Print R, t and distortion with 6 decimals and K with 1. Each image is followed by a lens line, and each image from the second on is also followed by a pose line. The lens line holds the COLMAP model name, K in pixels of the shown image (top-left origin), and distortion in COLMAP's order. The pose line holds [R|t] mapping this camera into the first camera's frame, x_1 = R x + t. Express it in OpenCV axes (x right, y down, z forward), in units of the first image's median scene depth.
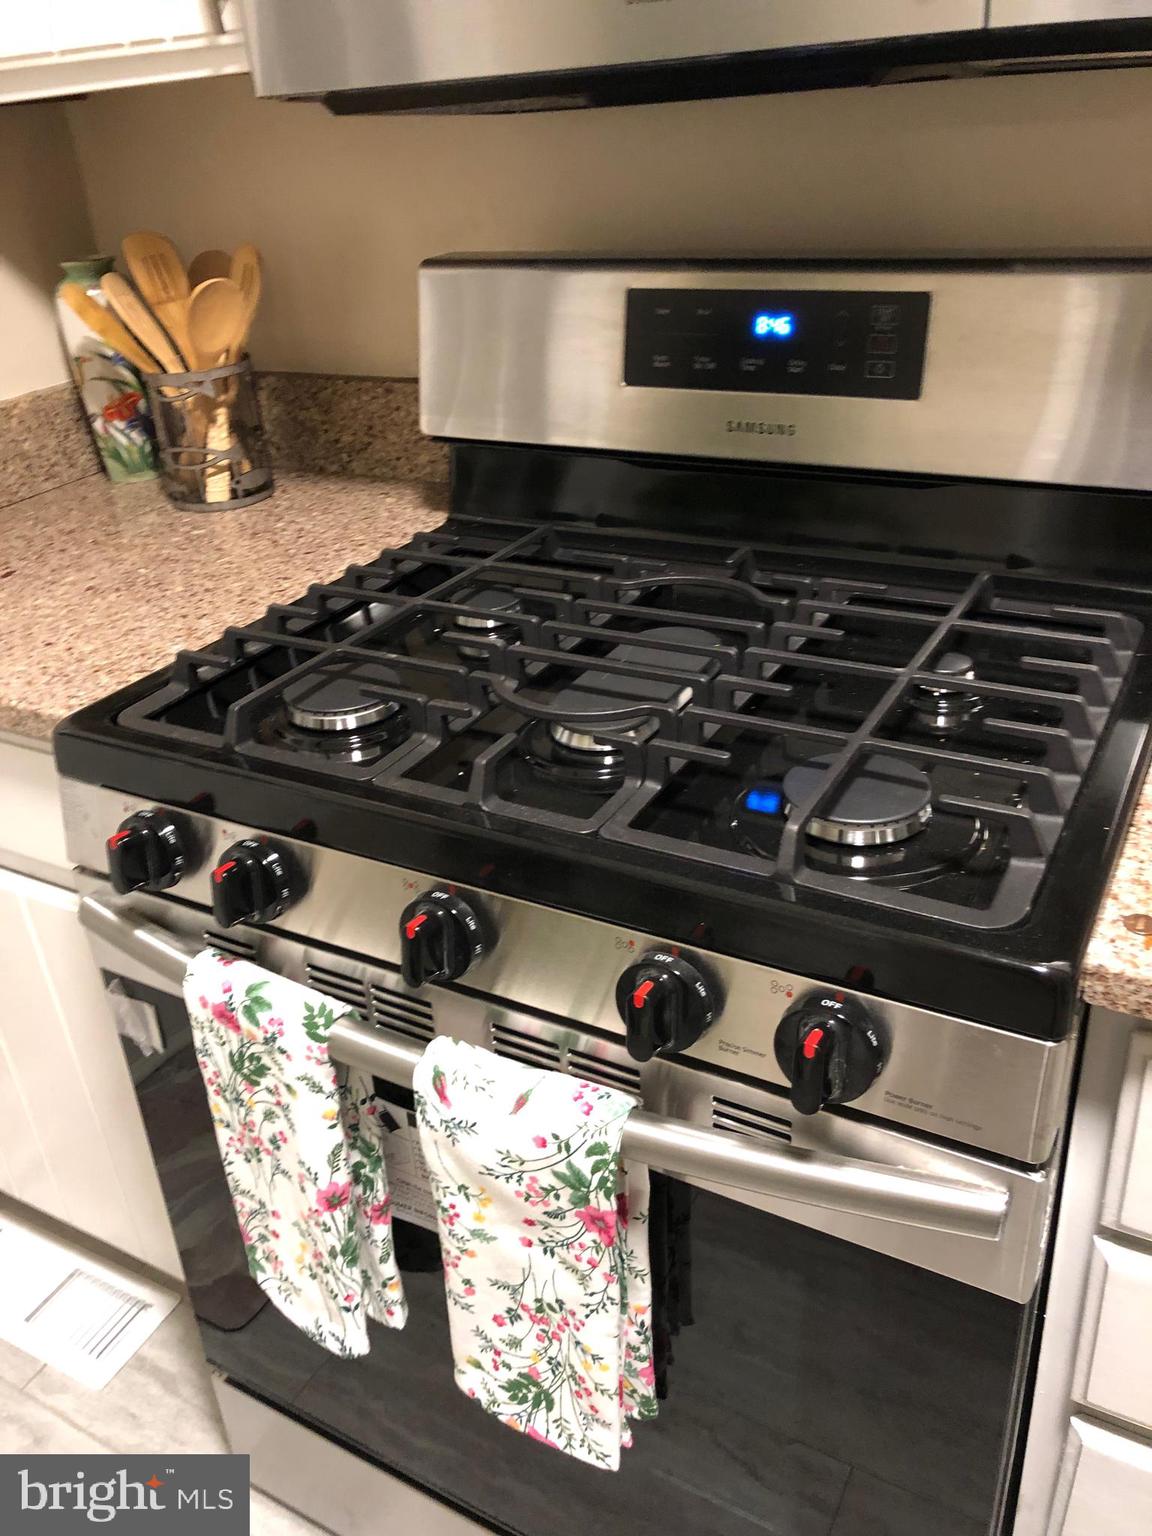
lens RADIAL K [[1262.9, 0, 577.5], [0, 1262.9, 772.9], [0, 0, 1]] dist [-0.008437, -0.012515]
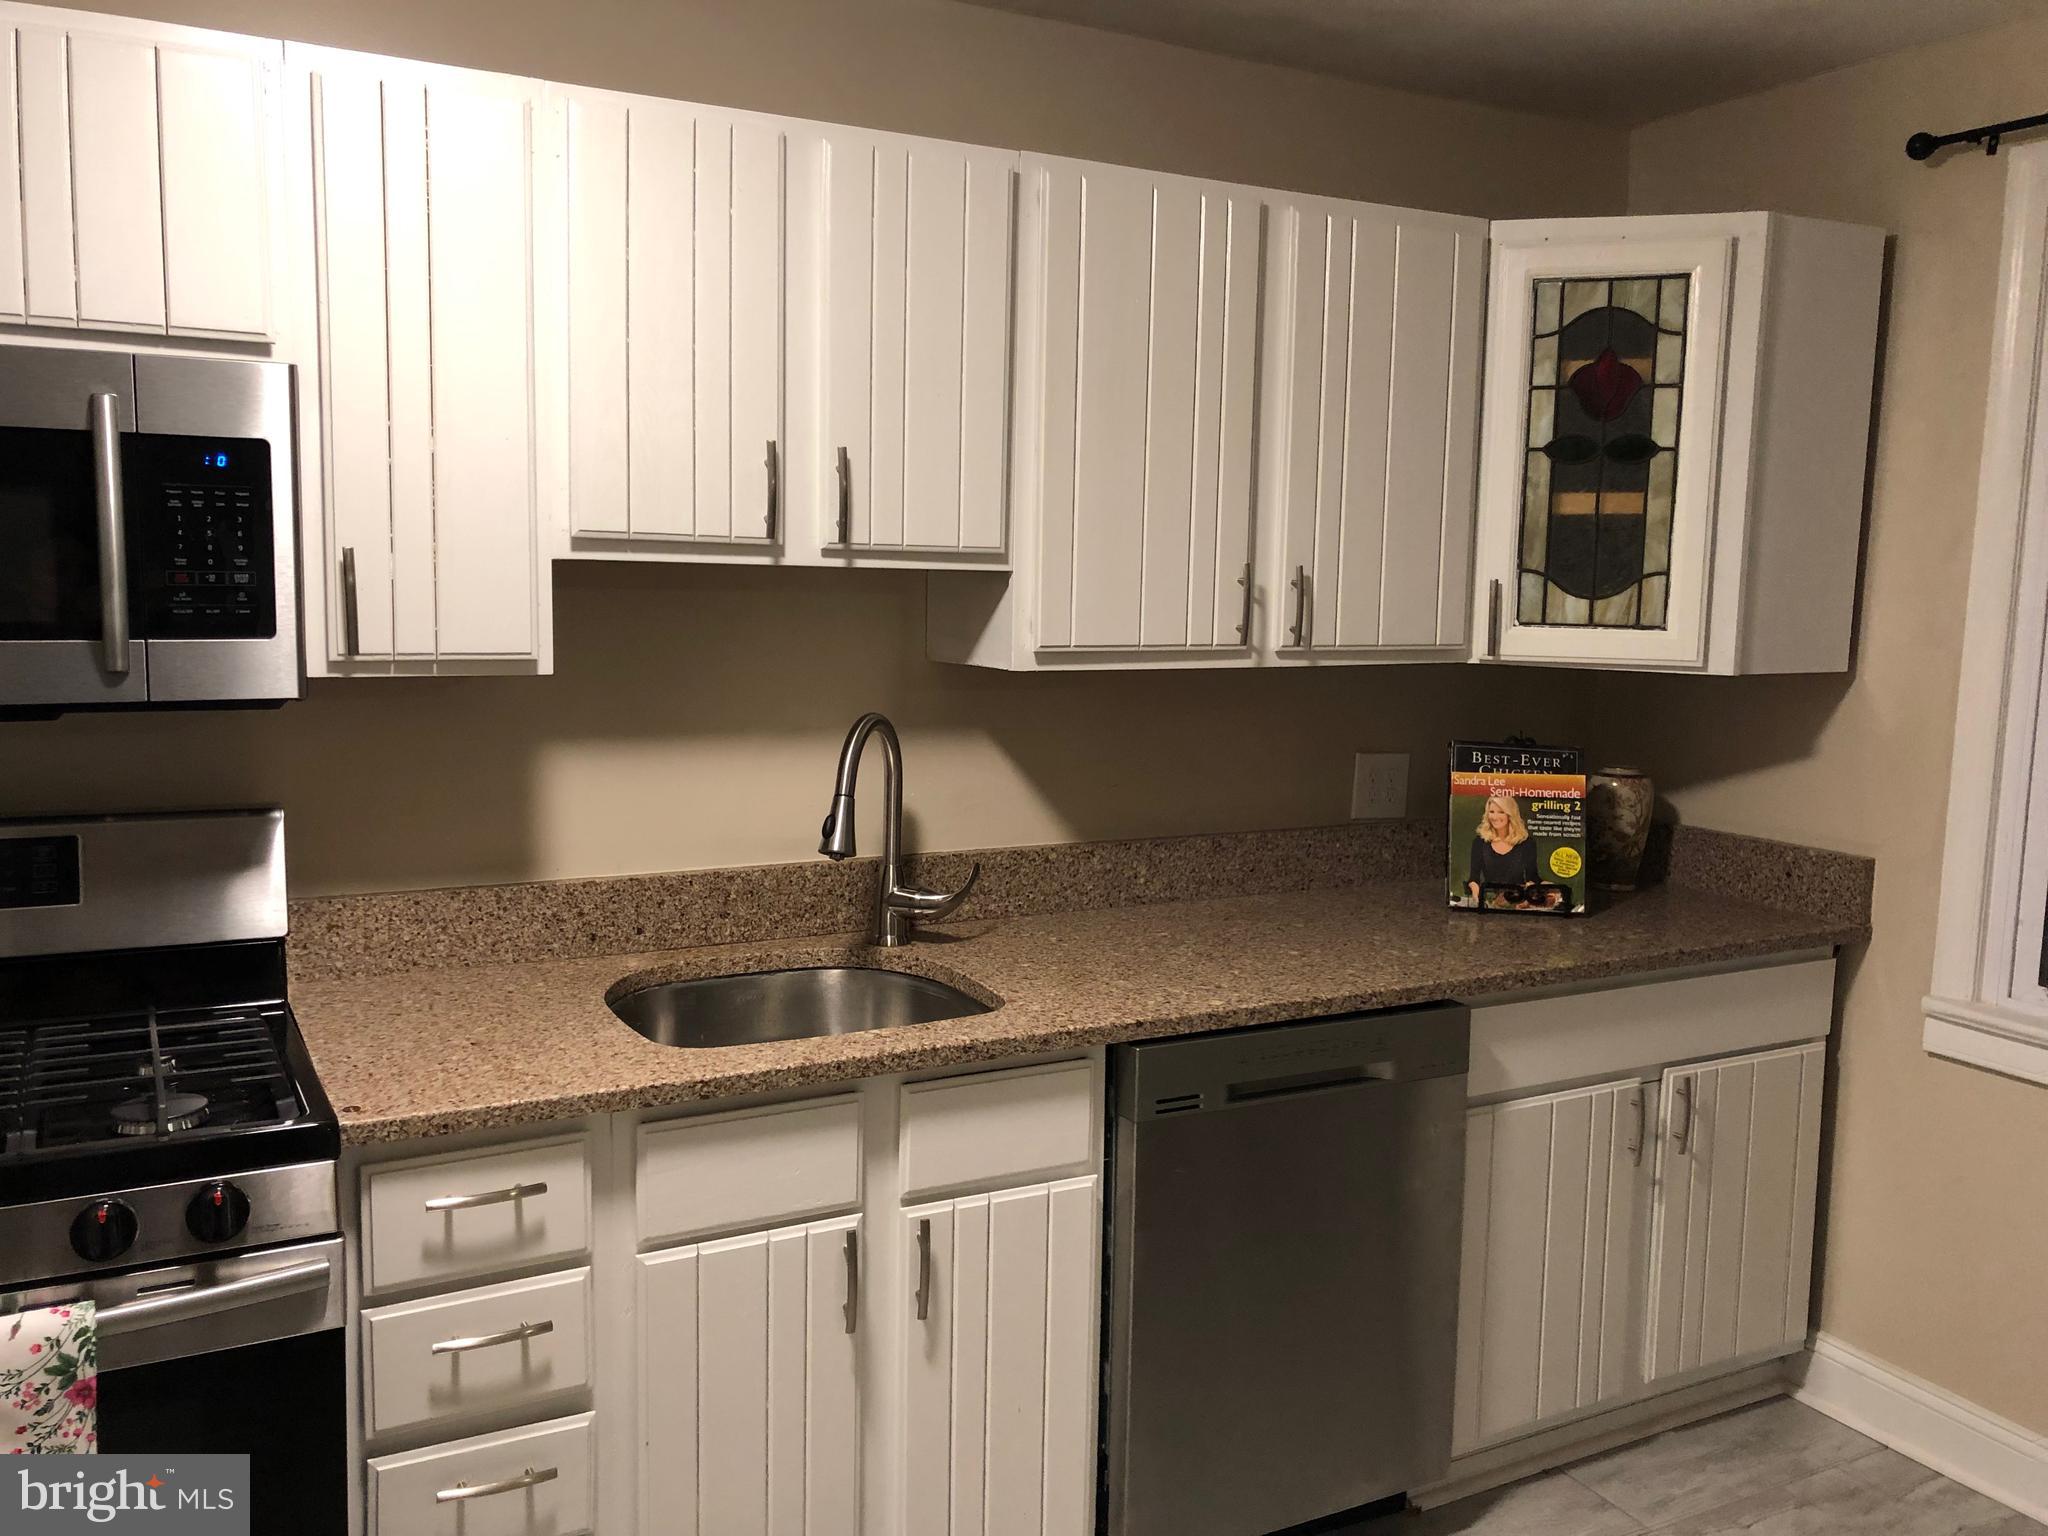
lens RADIAL K [[1683.9, 0, 1027.1], [0, 1683.9, 768.6], [0, 0, 1]] dist [-0.008437, -0.012515]
pose [[0.531950, -0.015317, 0.846637, -0.549055], [0.353860, 0.912370, -0.205827, 0.246099], [-0.769294, 0.409080, 0.490755, -0.608651]]
